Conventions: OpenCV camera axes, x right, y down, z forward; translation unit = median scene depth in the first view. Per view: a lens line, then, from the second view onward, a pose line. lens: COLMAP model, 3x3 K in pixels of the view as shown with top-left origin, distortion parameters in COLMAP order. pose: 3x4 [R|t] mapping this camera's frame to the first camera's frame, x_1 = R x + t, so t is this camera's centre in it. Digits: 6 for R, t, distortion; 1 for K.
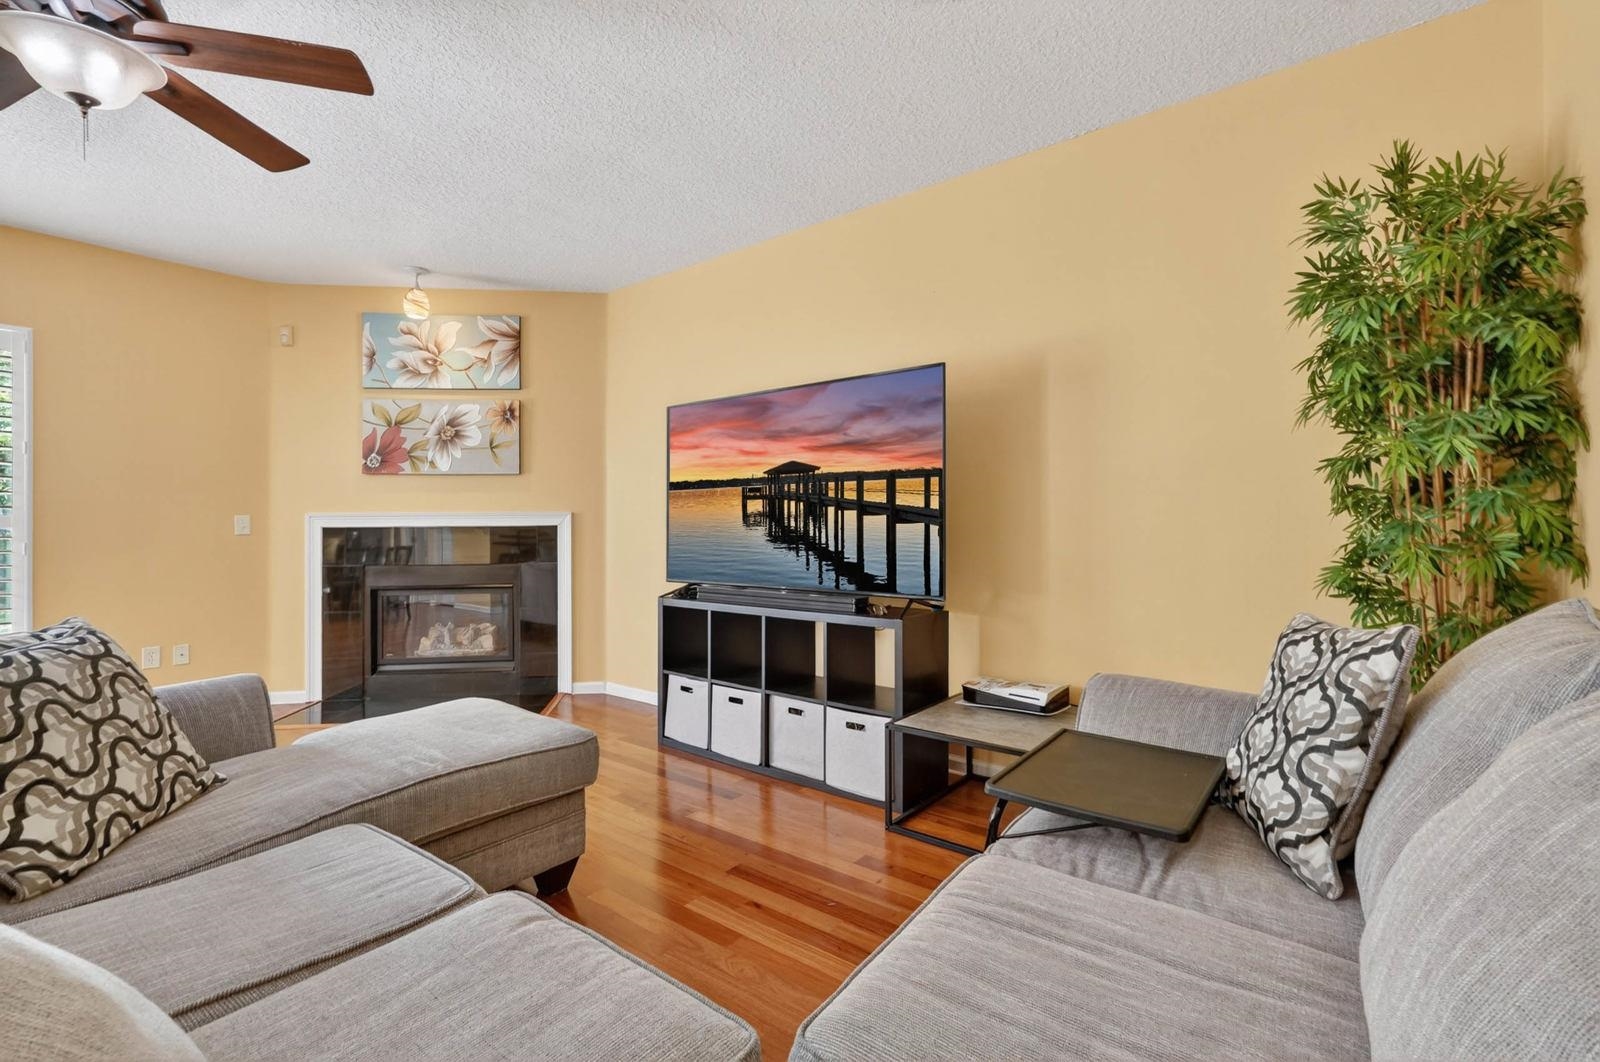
lens RADIAL K [[702.0, 0, 787.9], [0, 702.0, 521.1], [0, 0, 1]] dist [-0.013765, 0.001433]
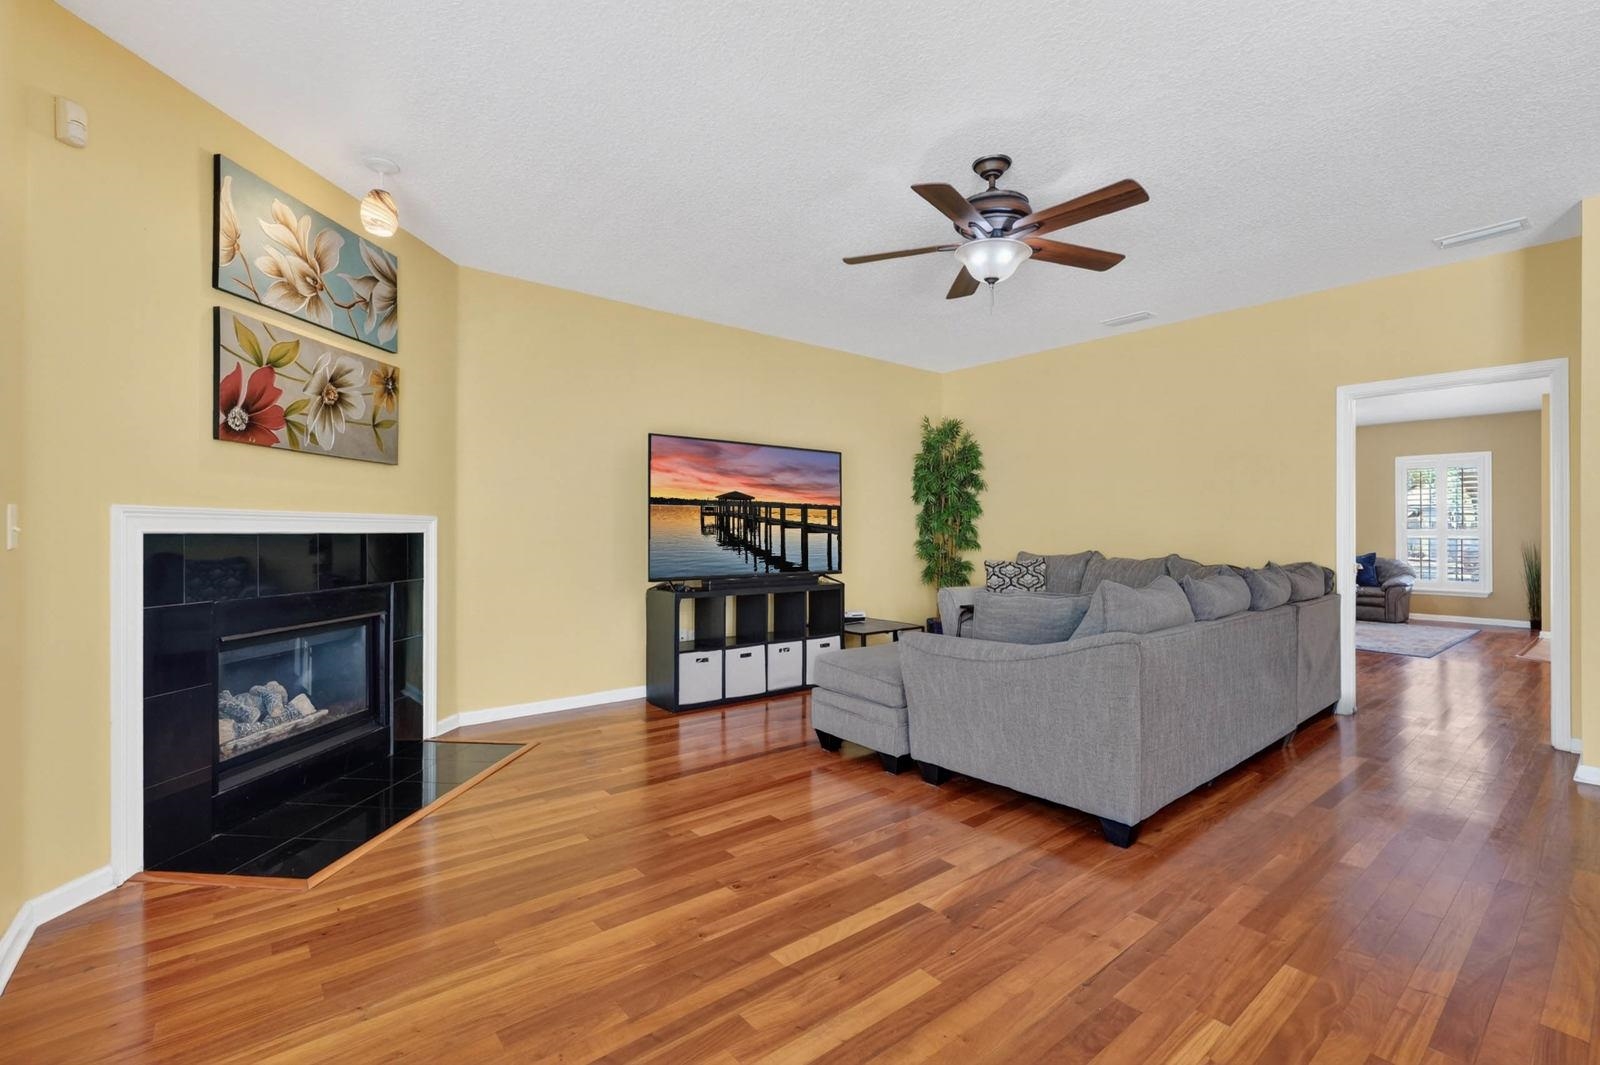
lens RADIAL K [[702.0, 0, 792.2], [0, 702.0, 532.2], [0, 0, 1]] dist [-0.013765, 0.001433]
pose [[0.198330, 0.007845, 0.980104, -1.455543], [-0.007064, 0.999953, -0.006574, 0.011185], [-0.980110, -0.005620, 0.198376, 0.590009]]
